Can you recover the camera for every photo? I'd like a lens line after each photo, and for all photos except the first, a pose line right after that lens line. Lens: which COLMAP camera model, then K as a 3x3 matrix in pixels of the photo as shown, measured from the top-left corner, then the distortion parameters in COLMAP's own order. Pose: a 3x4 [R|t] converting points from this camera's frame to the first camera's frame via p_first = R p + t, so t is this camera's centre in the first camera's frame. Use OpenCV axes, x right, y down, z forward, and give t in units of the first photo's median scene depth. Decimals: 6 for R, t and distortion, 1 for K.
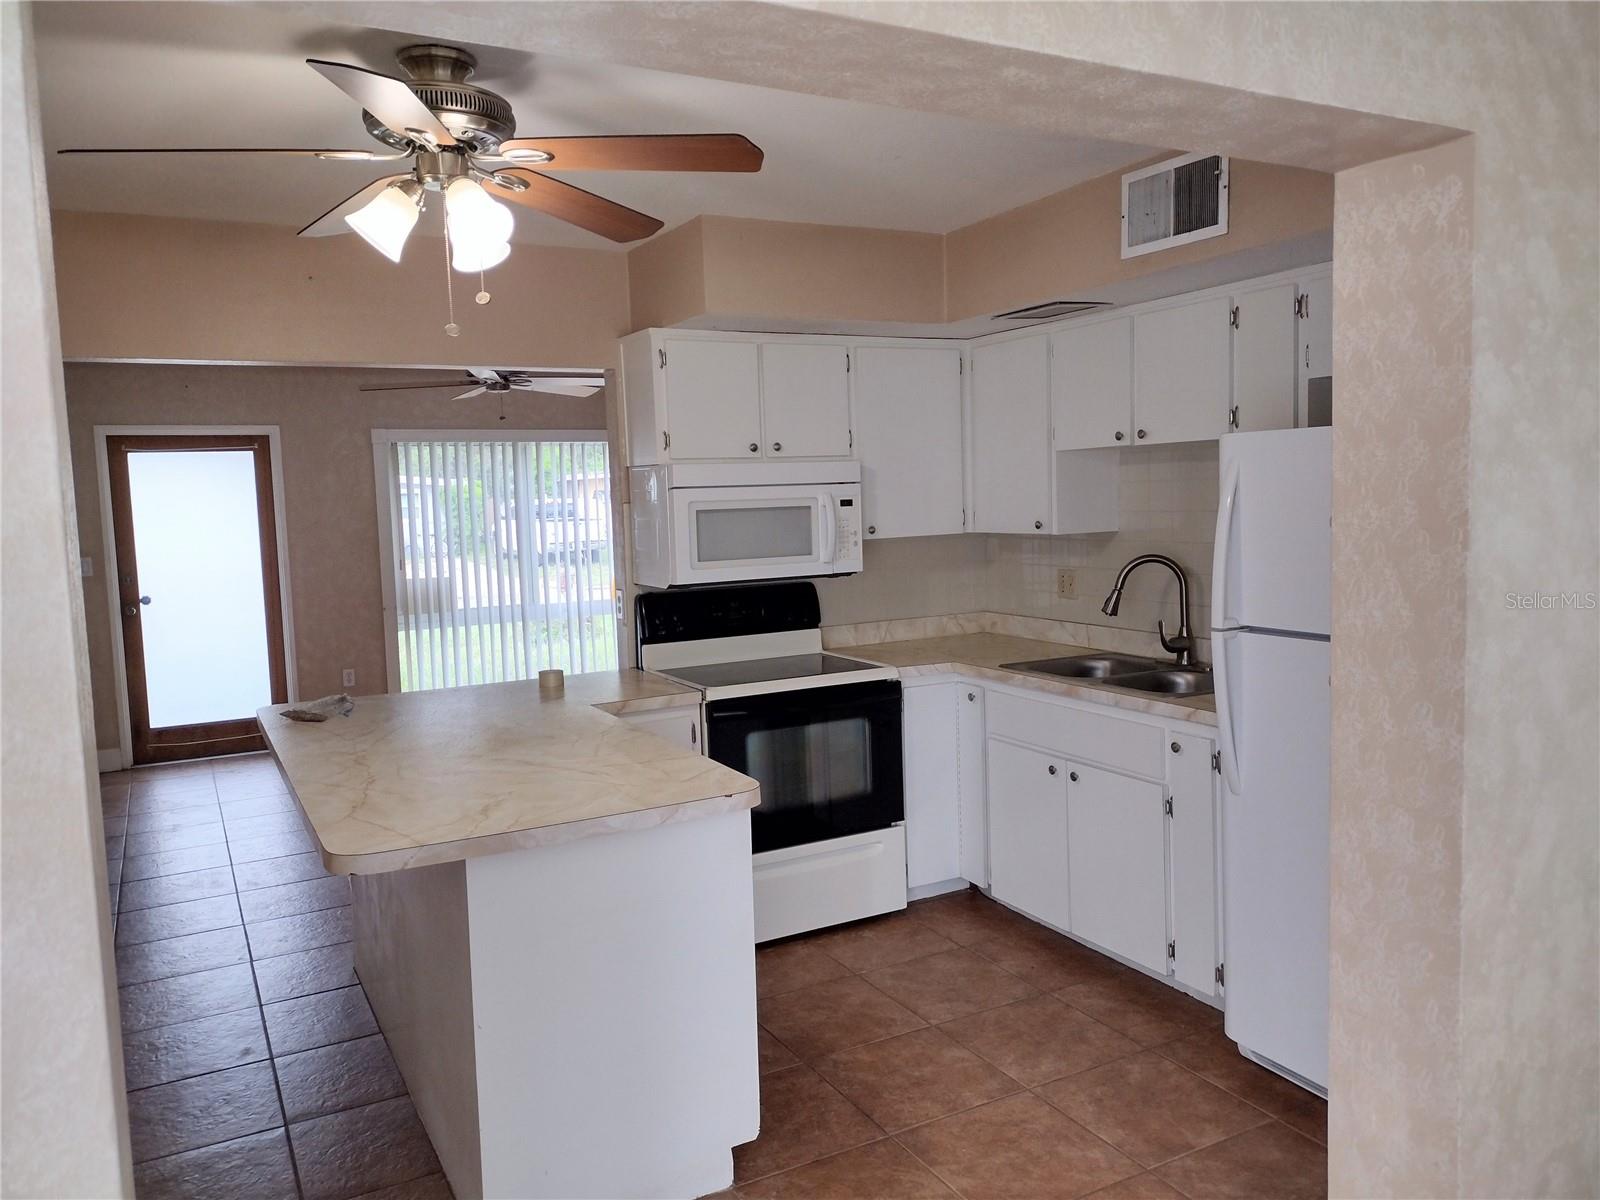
lens RADIAL K [[1201.0, 0, 800.0], [0, 1201.0, 600.0], [0, 0, 1]] dist [0.120332, -0.141635]
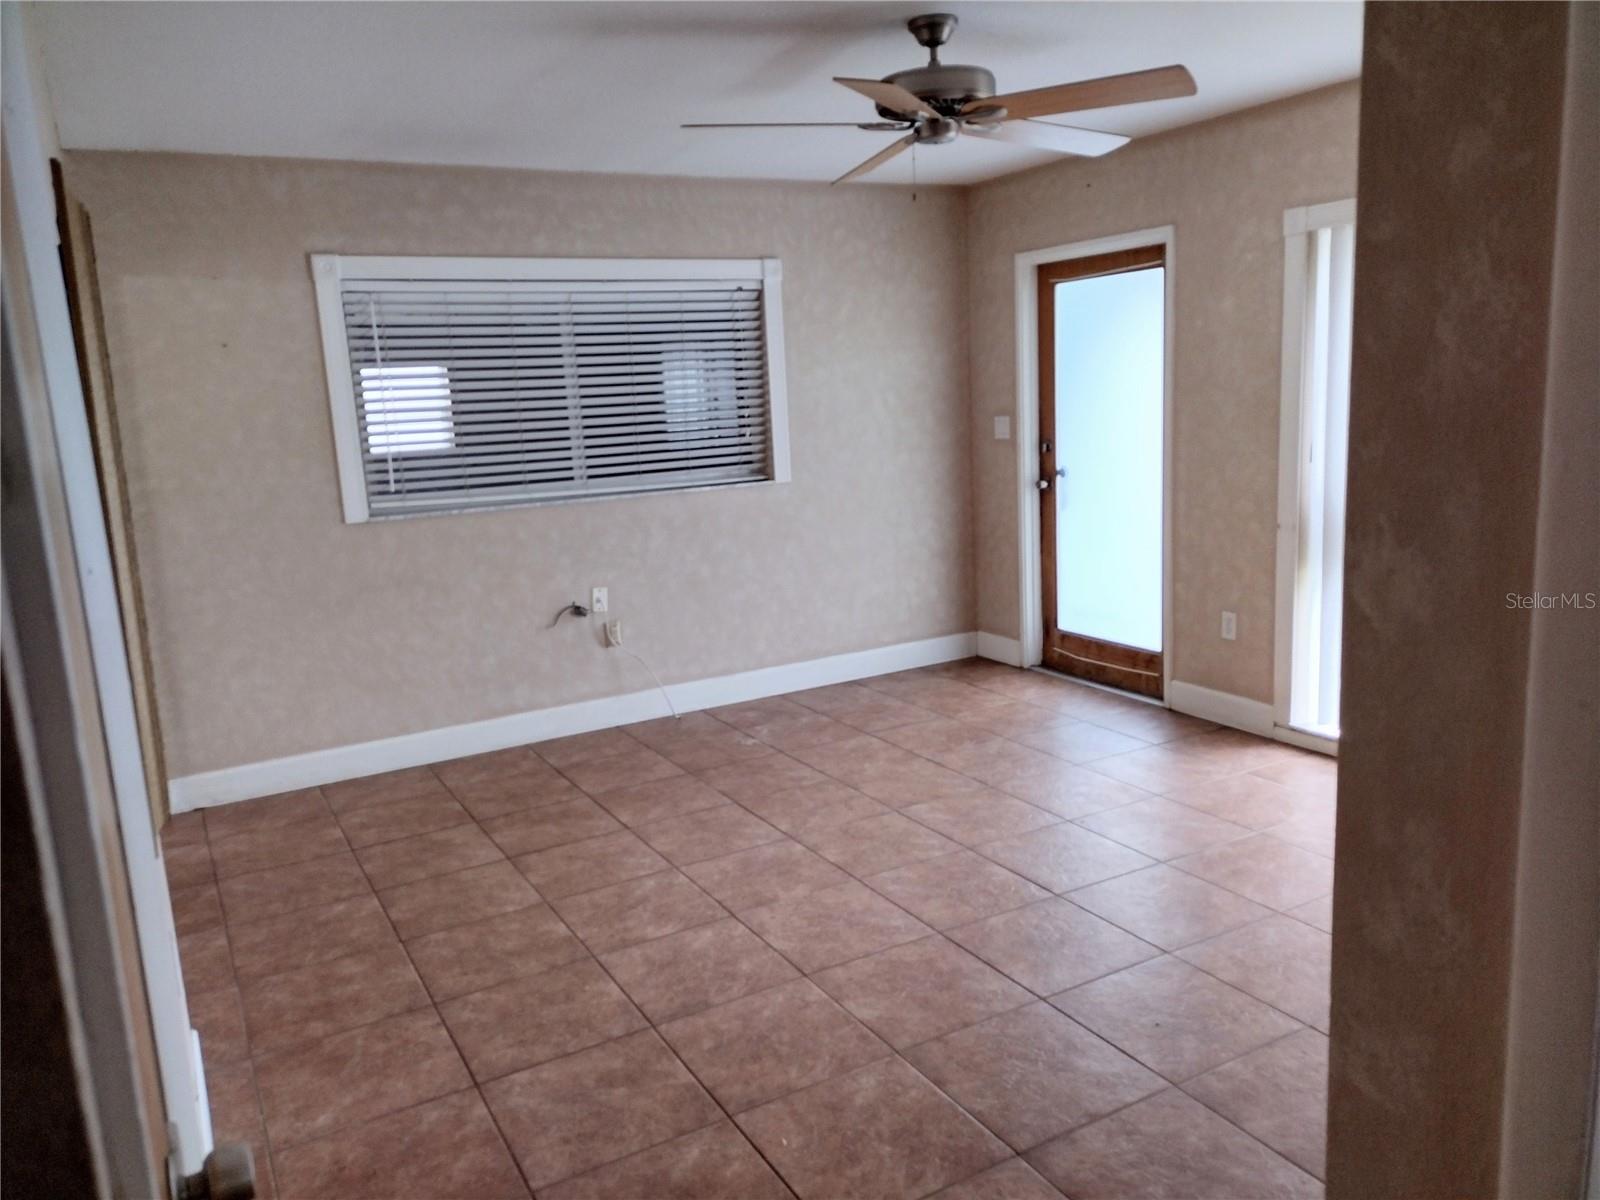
lens RADIAL K [[1201.0, 0, 800.0], [0, 1201.0, 600.0], [0, 0, 1]] dist [0.120332, -0.141635]
pose [[0.024817, 0.213799, -0.976562, 0.244370], [-0.040767, 0.976267, 0.212699, -0.076372], [0.998860, 0.034533, 0.032944, 0.768607]]
